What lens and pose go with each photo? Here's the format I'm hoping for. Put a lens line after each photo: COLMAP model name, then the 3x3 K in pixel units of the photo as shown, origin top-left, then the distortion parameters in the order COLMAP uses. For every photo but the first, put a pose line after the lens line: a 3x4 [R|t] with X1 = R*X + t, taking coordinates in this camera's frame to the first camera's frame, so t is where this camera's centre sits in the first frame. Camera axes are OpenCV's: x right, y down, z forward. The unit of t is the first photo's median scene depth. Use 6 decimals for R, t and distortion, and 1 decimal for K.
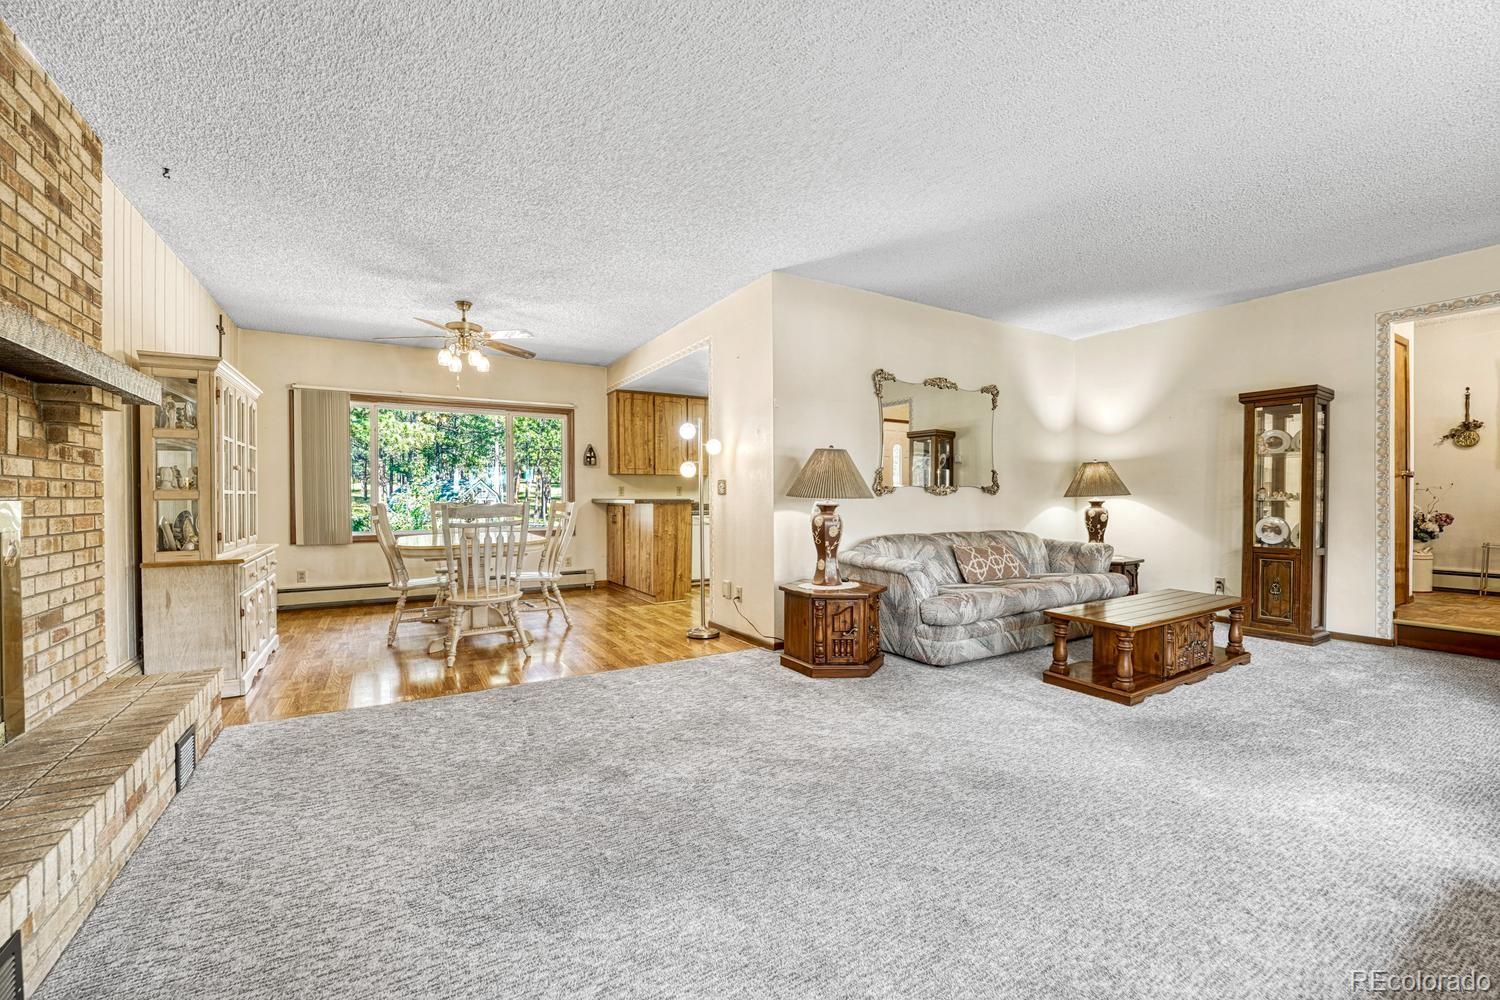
lens RADIAL K [[611.7, 0, 748.7], [0, 611.7, 502.6], [0, 0, 1]] dist [-0.020794, 0.001433]
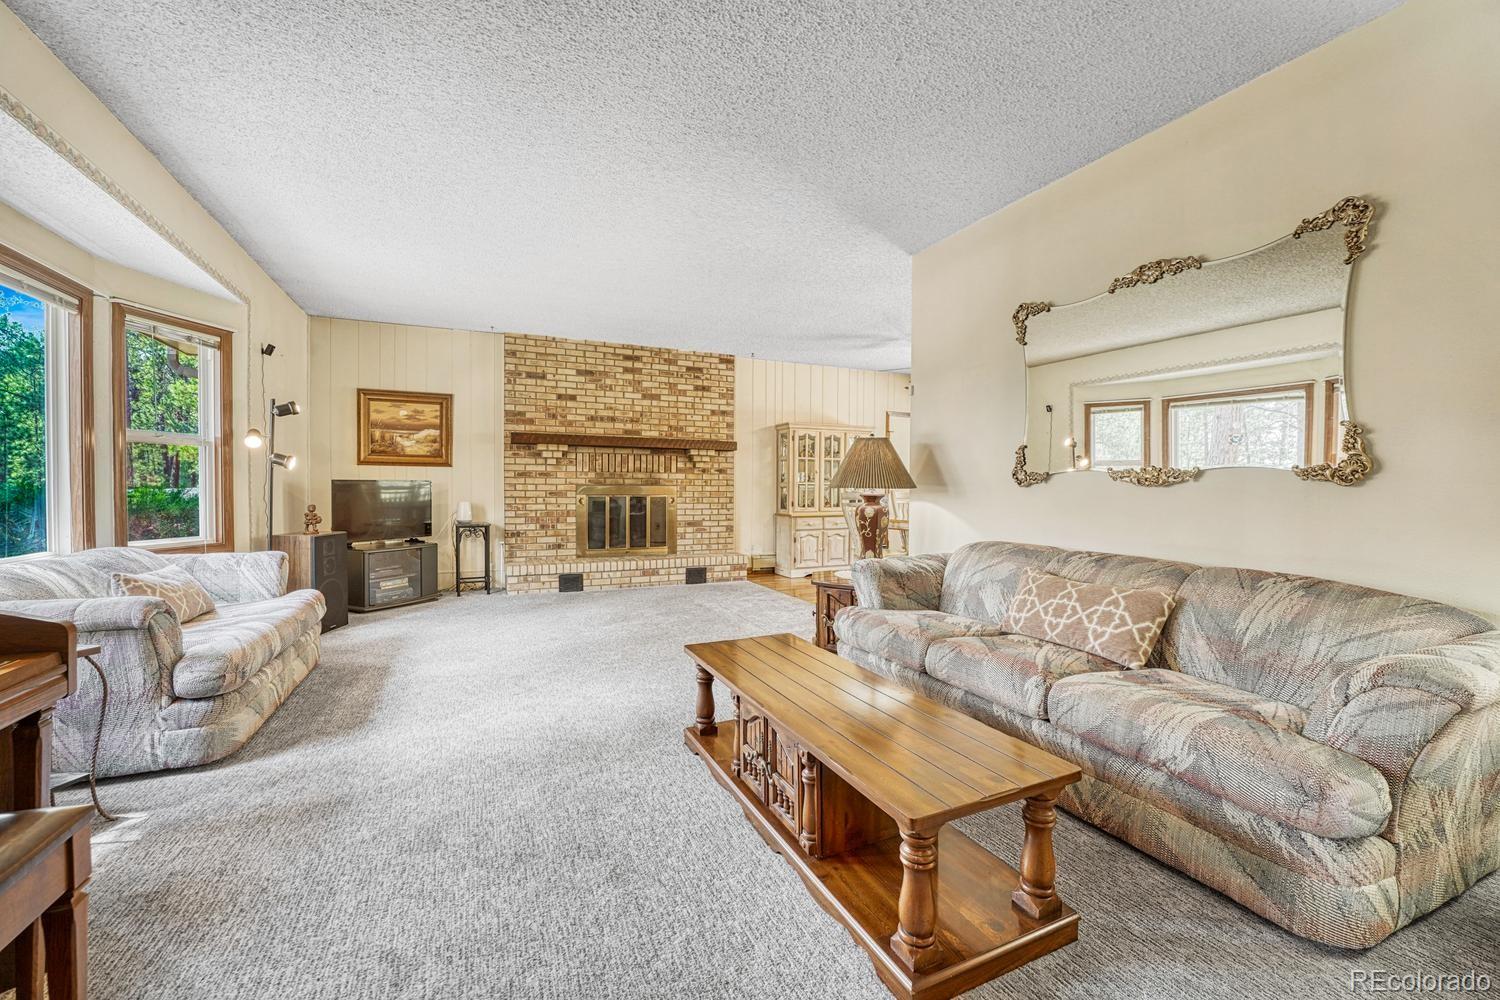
lens RADIAL K [[611.7, 0, 756.5], [0, 611.7, 499.0], [0, 0, 1]] dist [-0.020794, 0.001433]
pose [[-0.104923, 0.022106, -0.994235, 1.222086], [-0.015312, 0.999598, 0.023842, -0.010956], [0.994362, 0.017725, -0.104542, 1.002198]]
